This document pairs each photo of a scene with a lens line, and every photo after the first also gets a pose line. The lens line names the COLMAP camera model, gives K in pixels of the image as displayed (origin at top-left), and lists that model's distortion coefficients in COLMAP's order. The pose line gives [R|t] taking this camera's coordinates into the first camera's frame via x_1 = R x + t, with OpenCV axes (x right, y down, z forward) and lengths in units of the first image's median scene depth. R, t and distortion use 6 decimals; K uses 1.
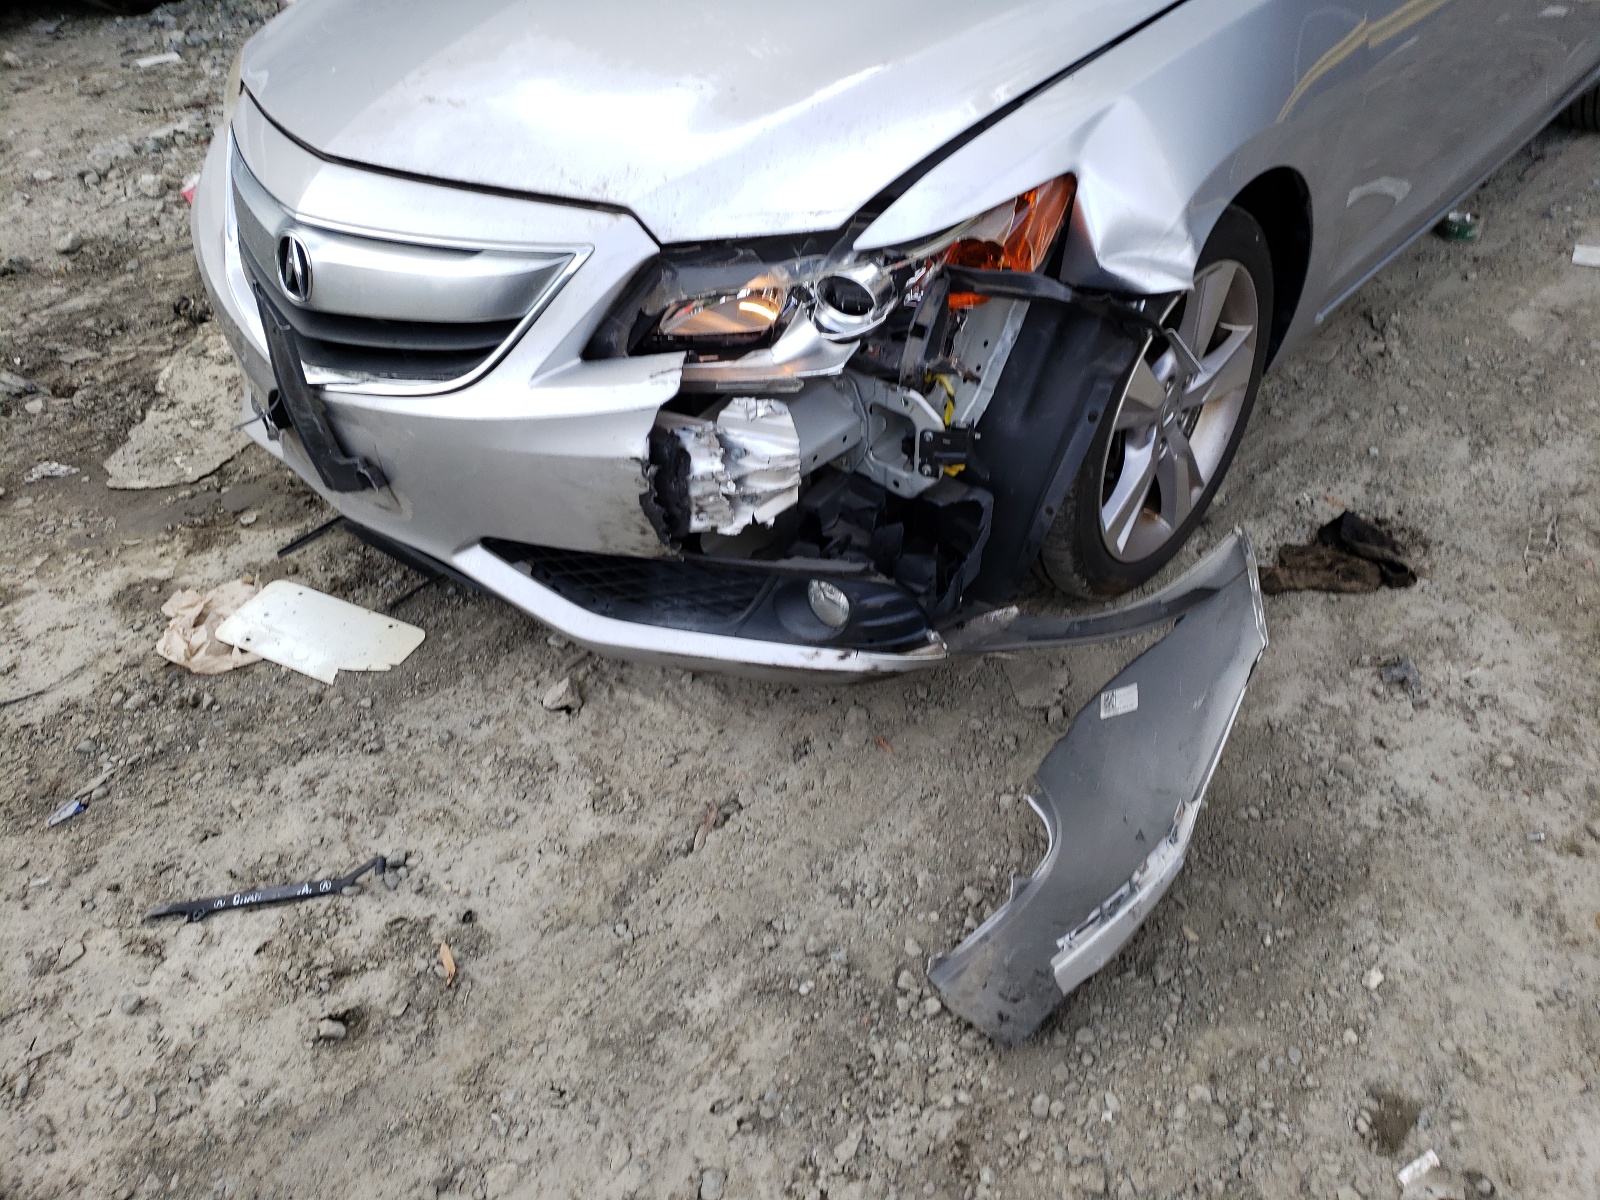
lens RADIAL K [[1425.5, 0, 800.0], [0, 1425.5, 600.0], [0, 0, 1]] dist [-0.006308, 0.033230]
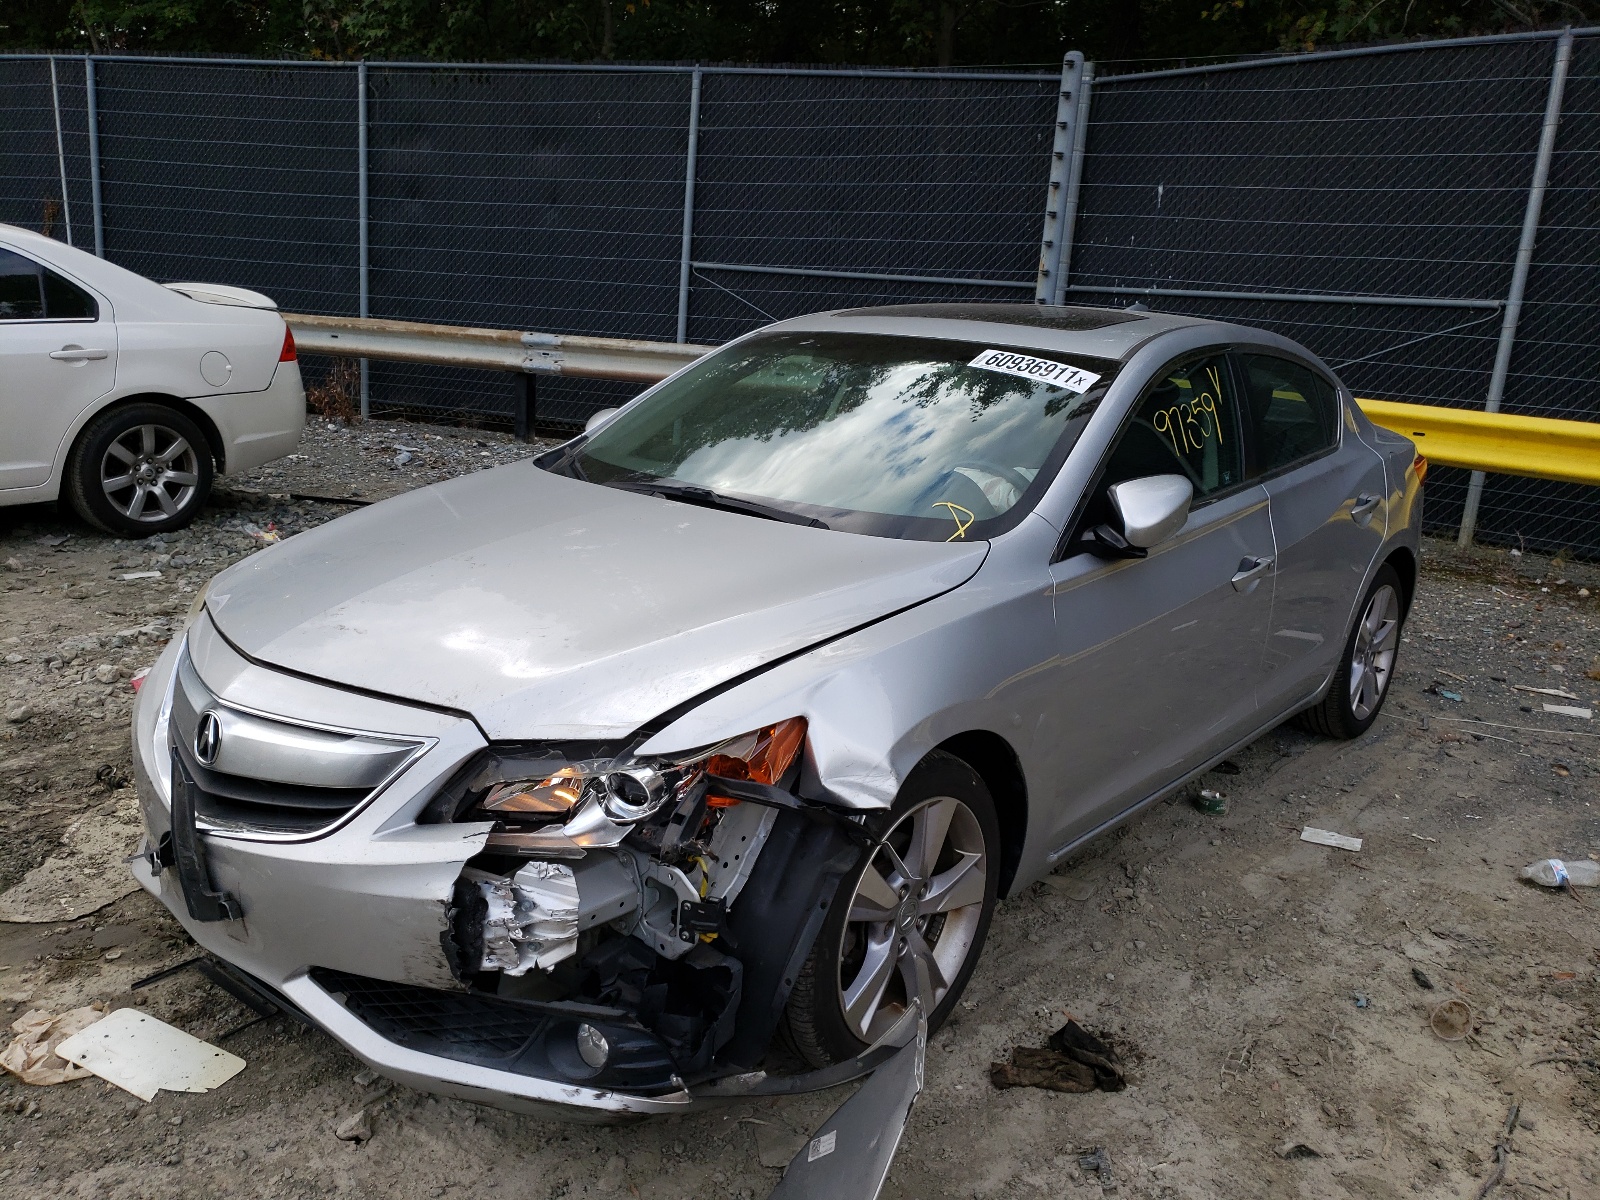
lens RADIAL K [[1273.6, 0, 798.4], [0, 1273.6, 544.1], [0, 0, 1]] dist [0.041234, -0.048064]
pose [[0.992858, 0.095988, 0.070841, 0.062080], [-0.057927, 0.907011, -0.417104, 0.049258], [-0.104291, 0.410021, 0.906094, -0.144003]]
